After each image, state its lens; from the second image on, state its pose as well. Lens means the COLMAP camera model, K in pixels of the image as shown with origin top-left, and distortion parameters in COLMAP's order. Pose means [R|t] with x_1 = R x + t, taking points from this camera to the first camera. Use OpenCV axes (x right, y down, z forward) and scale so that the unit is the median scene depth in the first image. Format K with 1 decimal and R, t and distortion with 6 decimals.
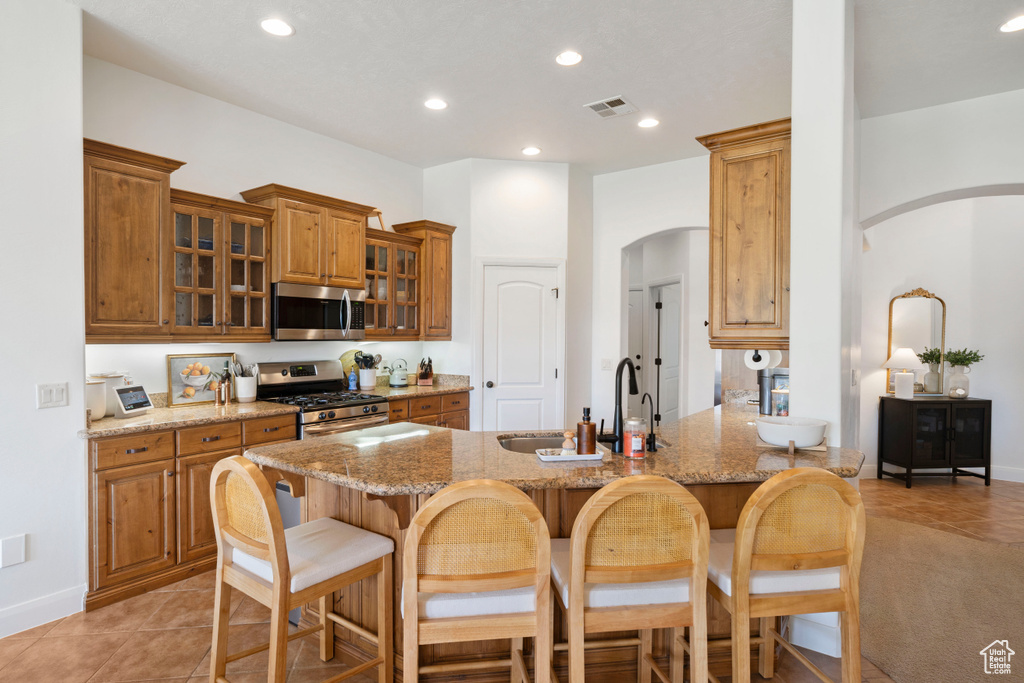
lens RADIAL K [[531.4, 0, 511.8], [0, 531.4, 338.2], [0, 0, 1]] dist [-0.002143, -0.000222]
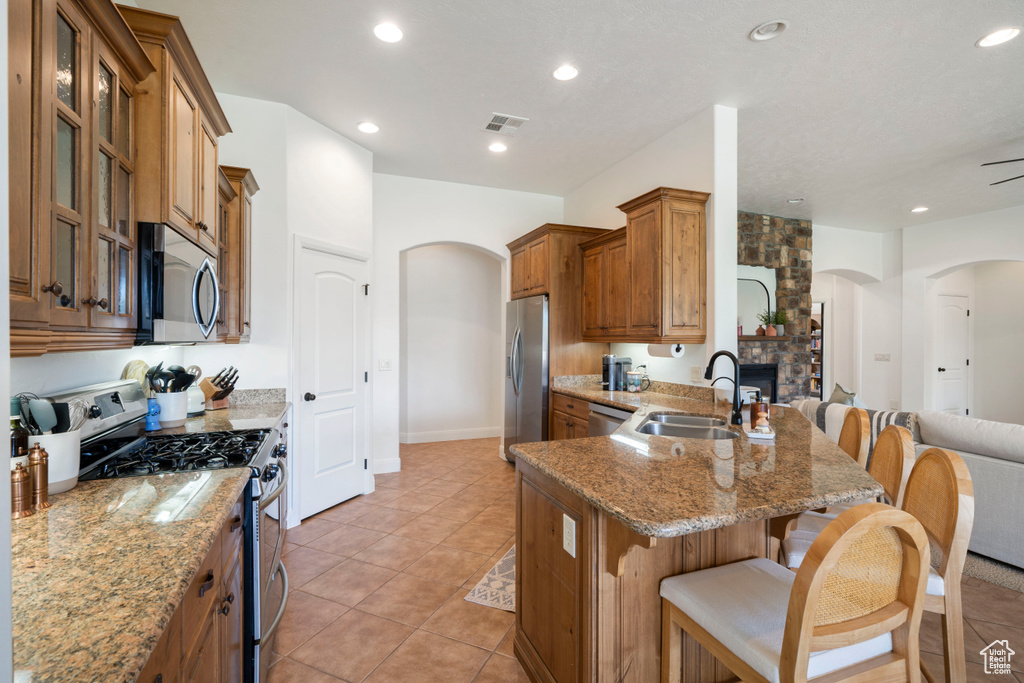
lens RADIAL K [[452.3, 0, 507.5], [0, 452.3, 337.5], [0, 0, 1]] dist [0.003145, 0.000270]
pose [[0.554449, -0.003013, 0.832212, -0.658871], [0.008323, 0.999964, -0.001924, 0.002096], [-0.832176, 0.007993, 0.554454, 0.553072]]
